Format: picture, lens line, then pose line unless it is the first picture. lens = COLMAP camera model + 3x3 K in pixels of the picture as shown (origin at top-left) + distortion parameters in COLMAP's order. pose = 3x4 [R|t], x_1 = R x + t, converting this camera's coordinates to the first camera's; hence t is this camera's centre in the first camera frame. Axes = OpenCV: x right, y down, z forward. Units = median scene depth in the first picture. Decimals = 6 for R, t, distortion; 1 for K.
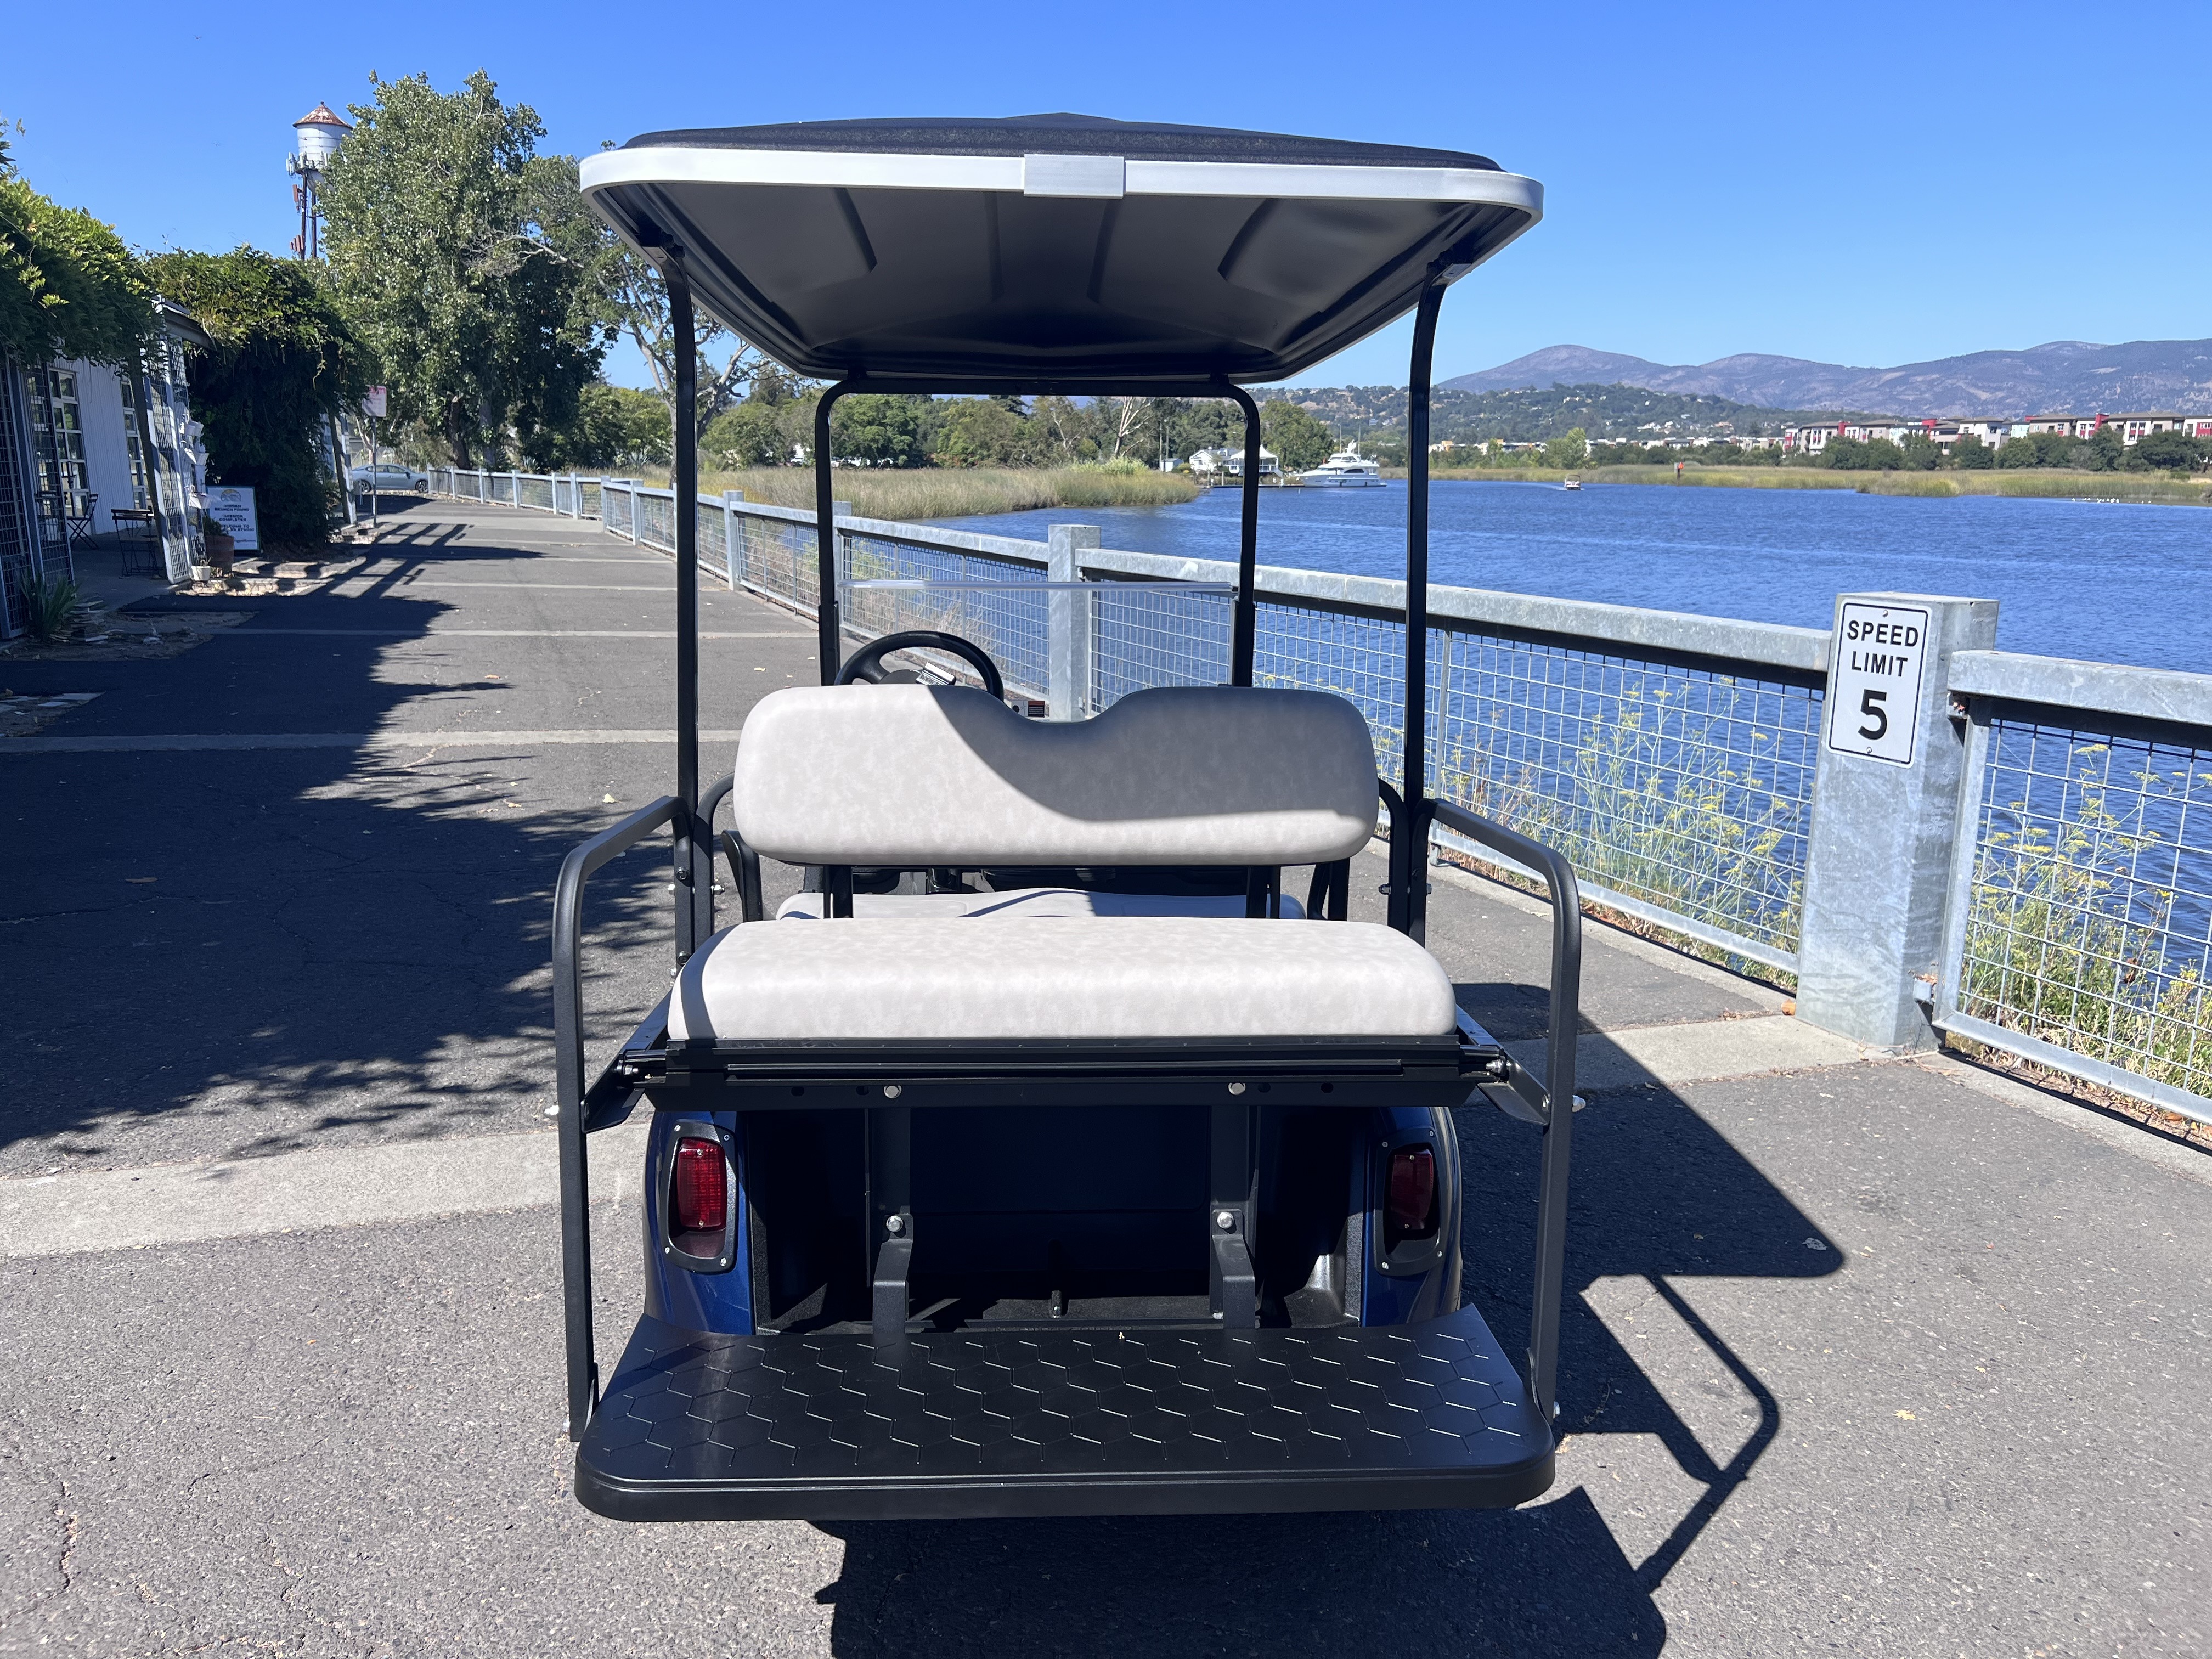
lens RADIAL K [[1665.3, 0, 1087.6], [0, 1665.3, 829.2], [0, 0, 1]] dist [0.029991, -0.043826]
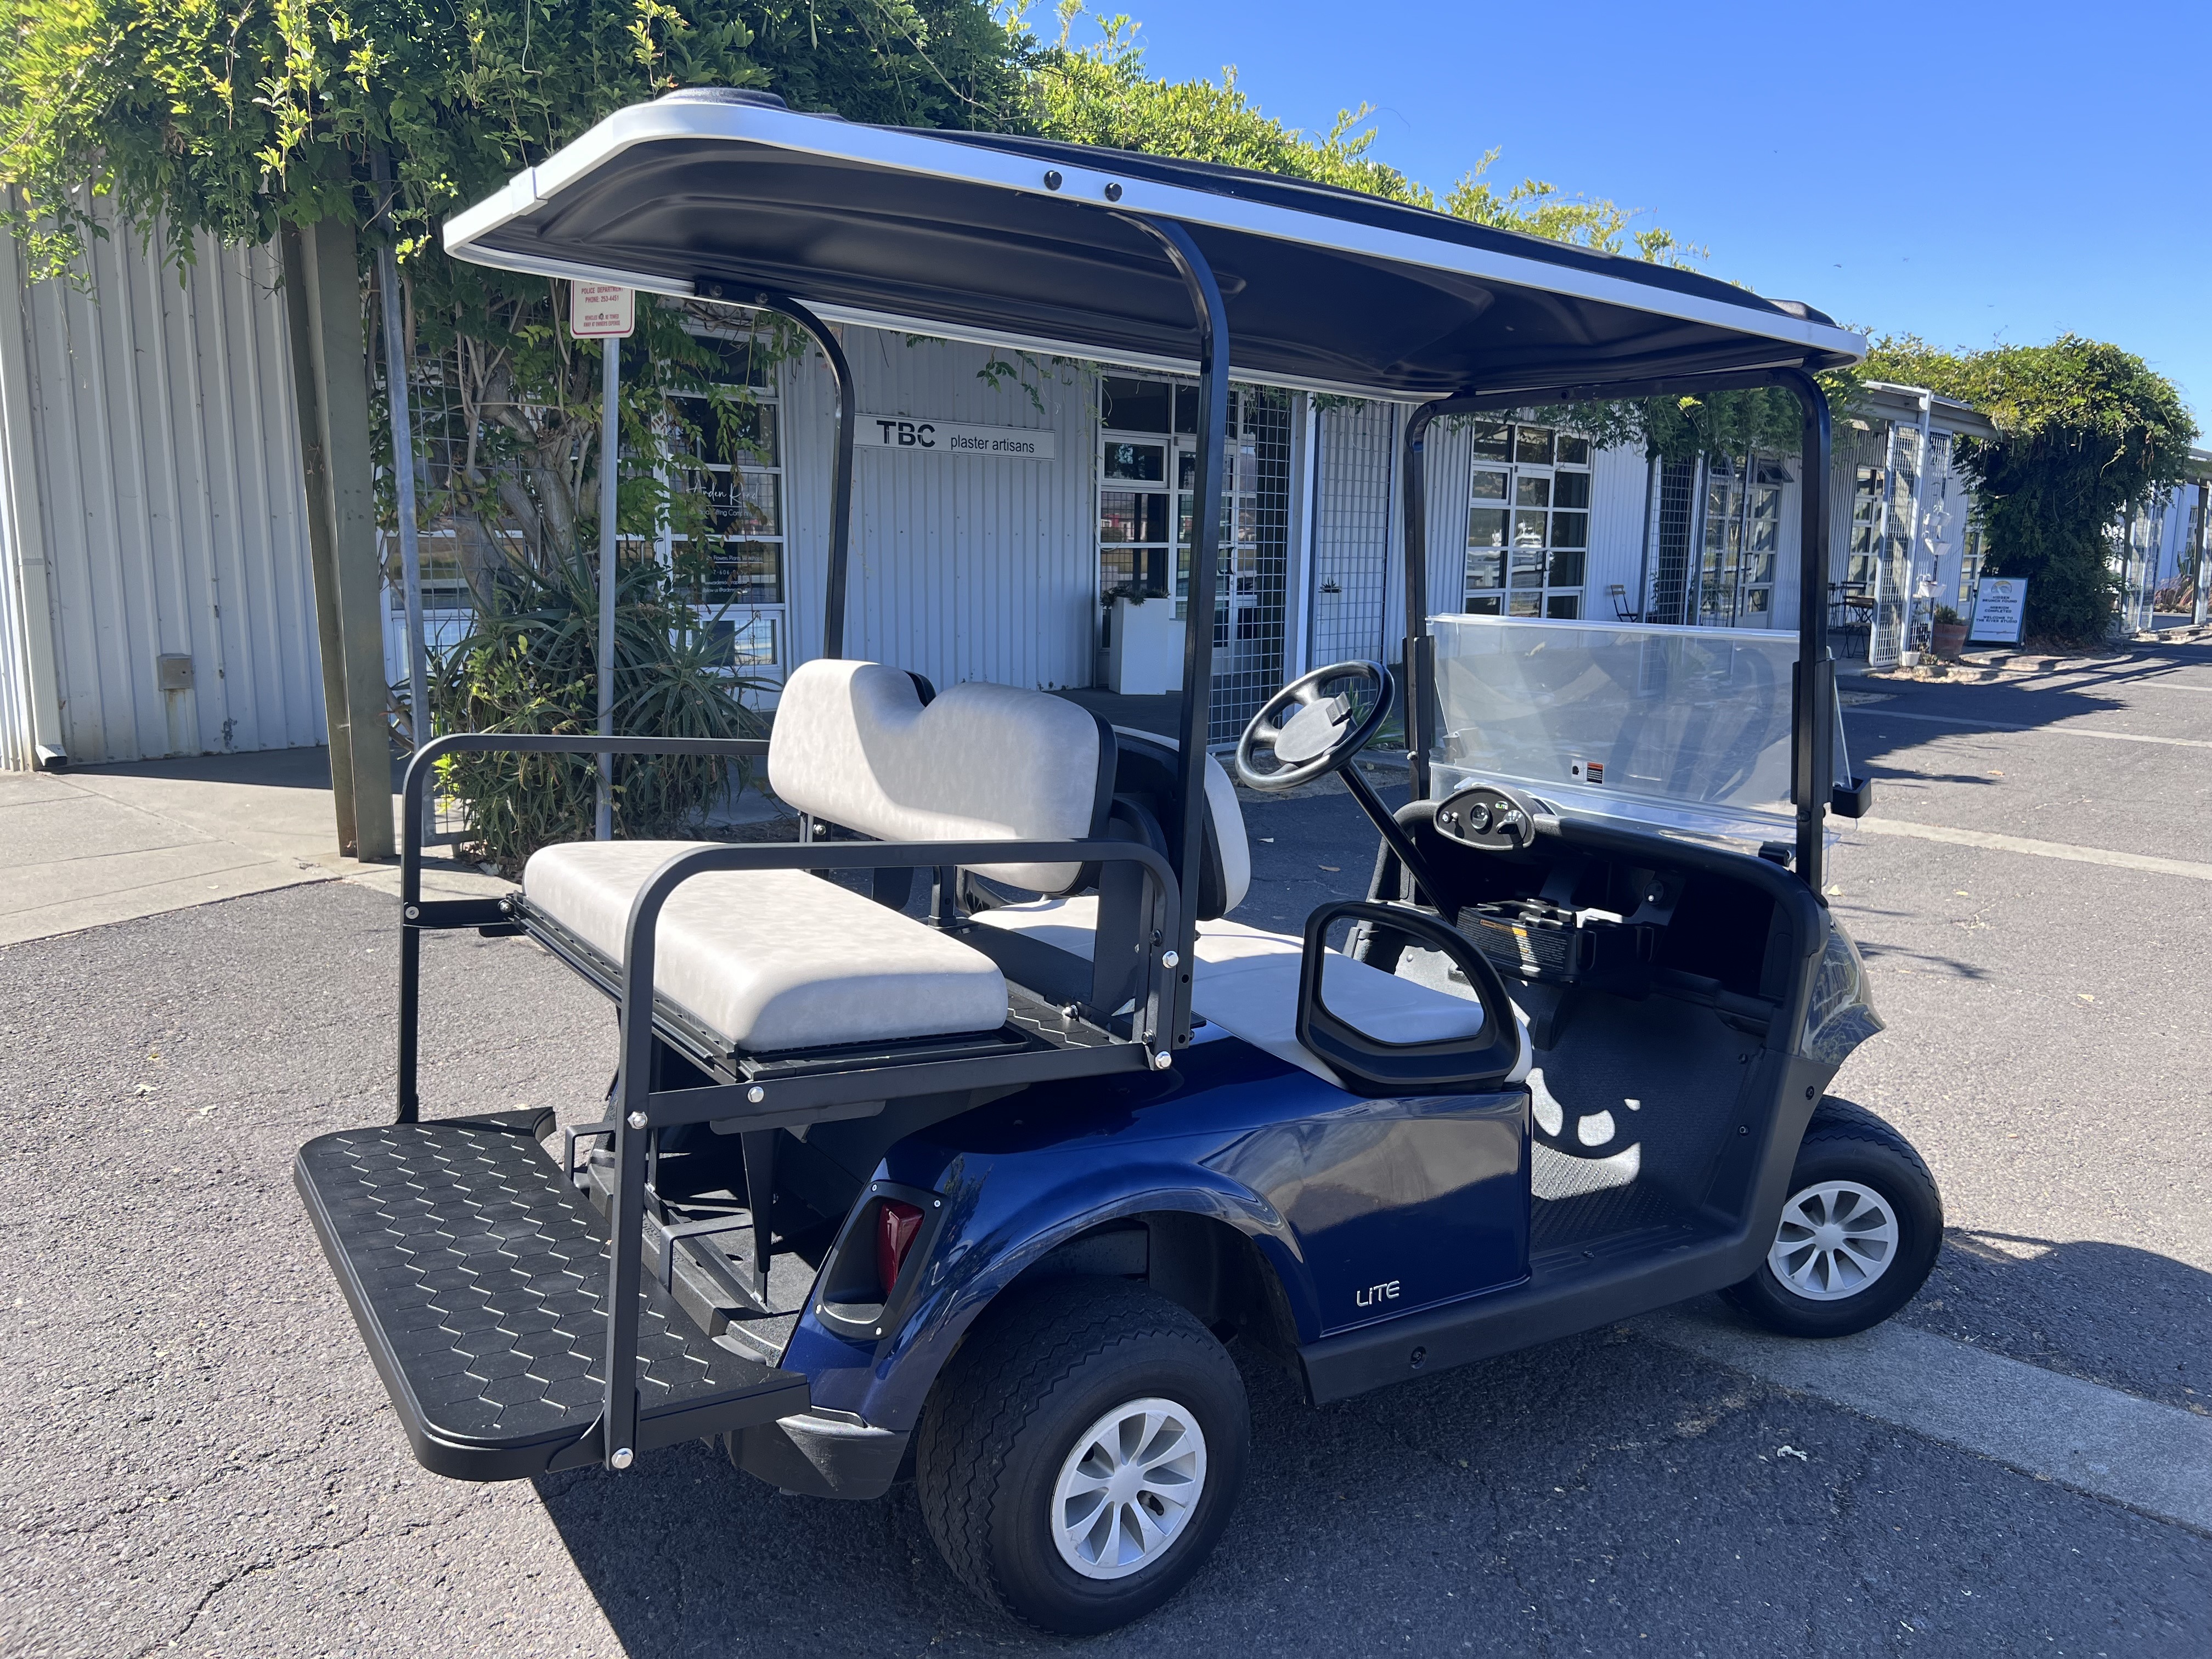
lens RADIAL K [[1665.3, 0, 1104.1], [0, 1665.3, 829.2], [0, 0, 1]] dist [0.029991, -0.043826]
pose [[0.489965, 0.138000, -0.860750, 0.430982], [-0.189343, 0.980665, 0.049445, -0.029748], [0.850931, 0.138751, 0.506621, 0.276625]]
